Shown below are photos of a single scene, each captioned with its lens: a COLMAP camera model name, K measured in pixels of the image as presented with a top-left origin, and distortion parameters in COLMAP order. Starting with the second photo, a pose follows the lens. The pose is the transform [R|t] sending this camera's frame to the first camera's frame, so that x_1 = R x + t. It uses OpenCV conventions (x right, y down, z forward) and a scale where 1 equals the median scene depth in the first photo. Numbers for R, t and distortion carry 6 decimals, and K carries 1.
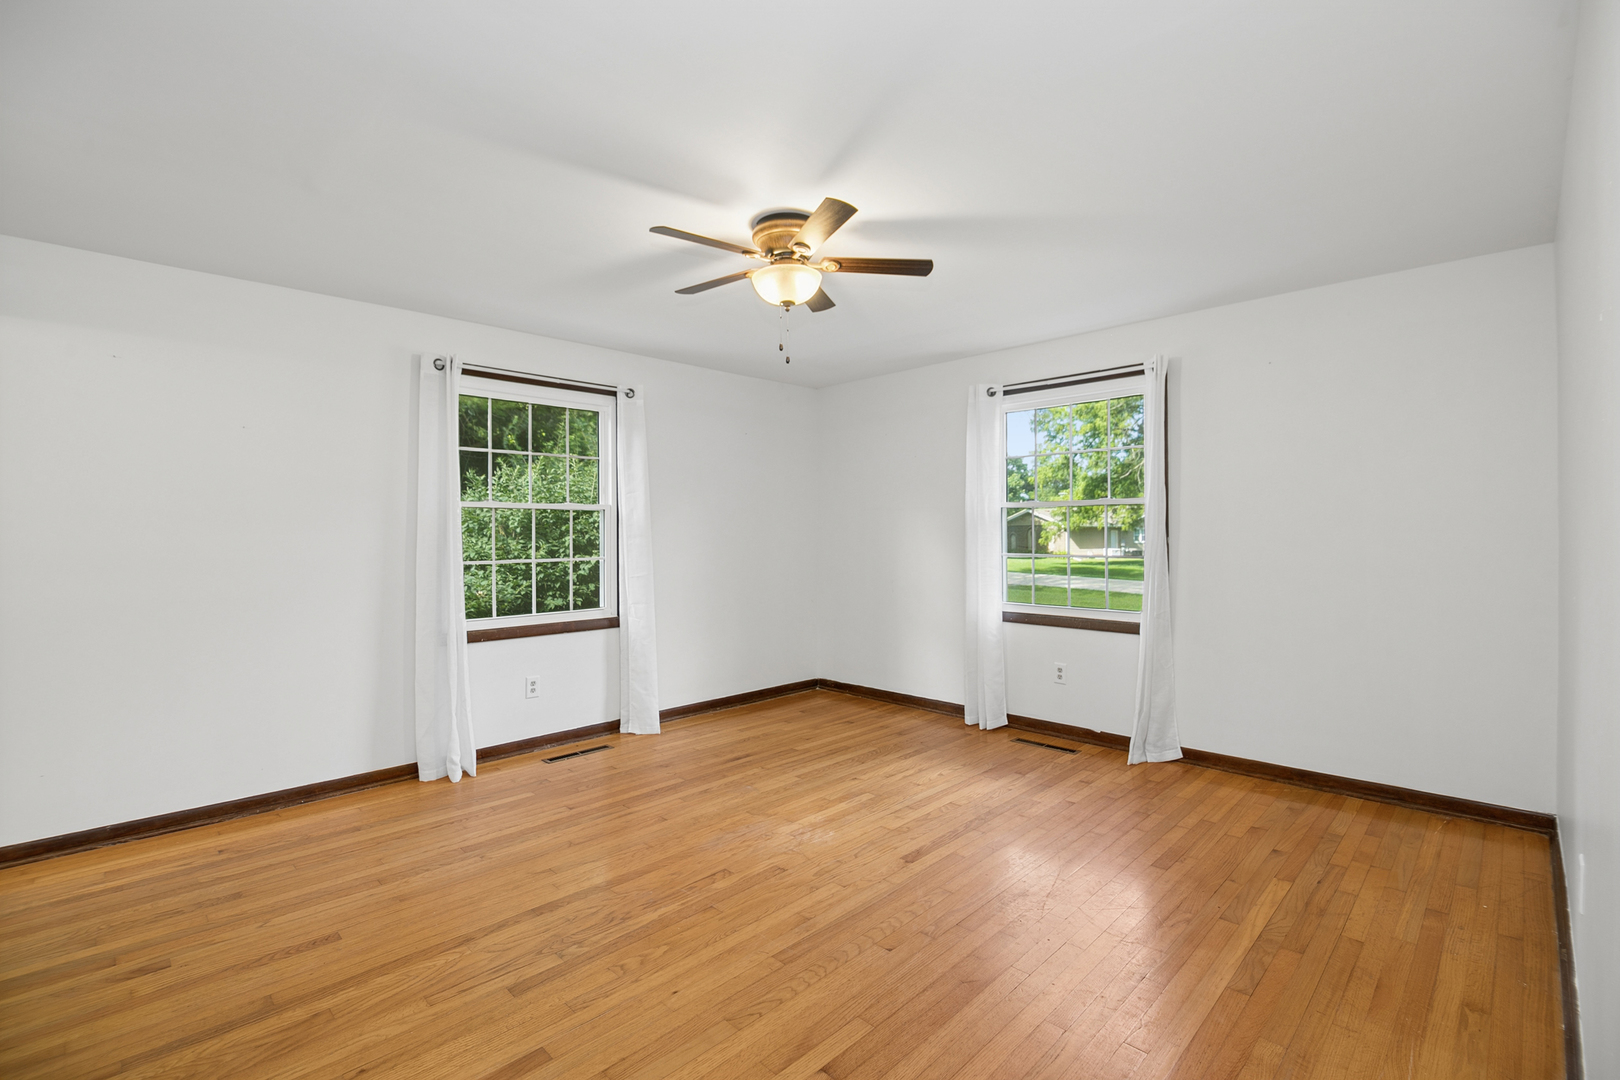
lens RADIAL K [[747.3, 0, 810.0], [0, 747.3, 540.0], [0, 0, 1]] dist [-0.001257, -0.000473]
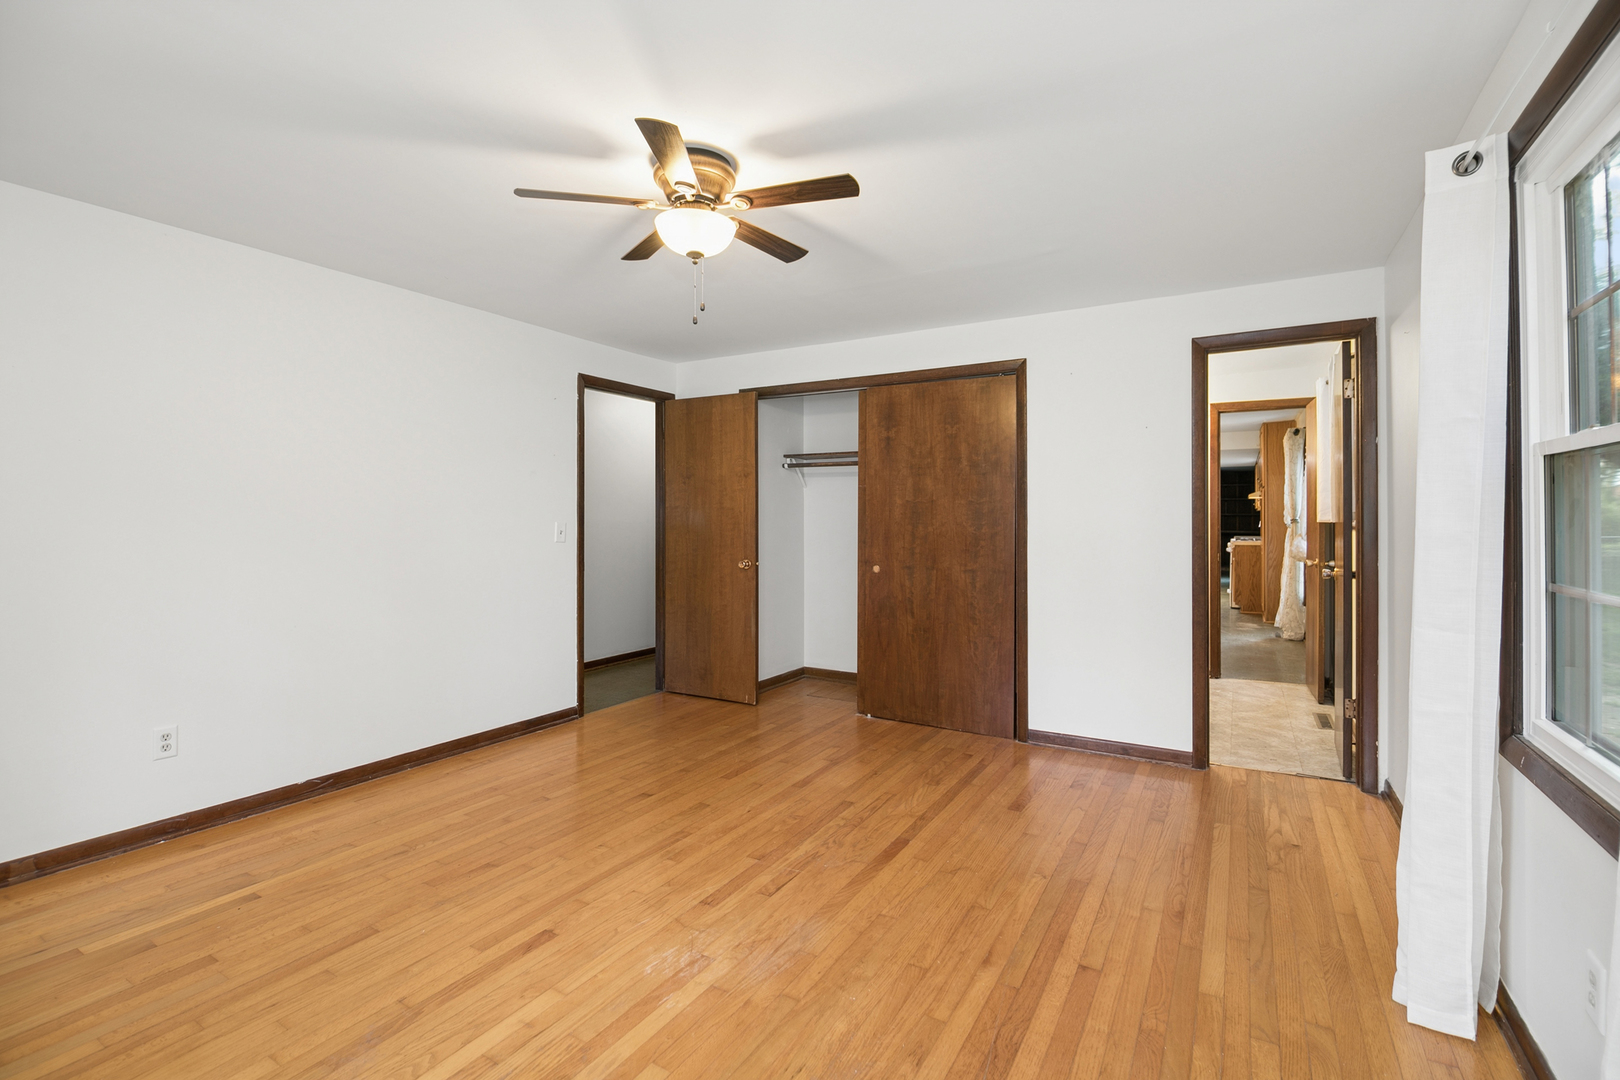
lens RADIAL K [[754.7, 0, 807.6], [0, 754.7, 514.8], [0, 0, 1]] dist [0.000493, -0.000017]
pose [[-0.971039, 0.005343, -0.238860, 0.054811], [0.004502, 0.999982, 0.004065, -0.017058], [0.238878, 0.002872, -0.971045, 1.877634]]
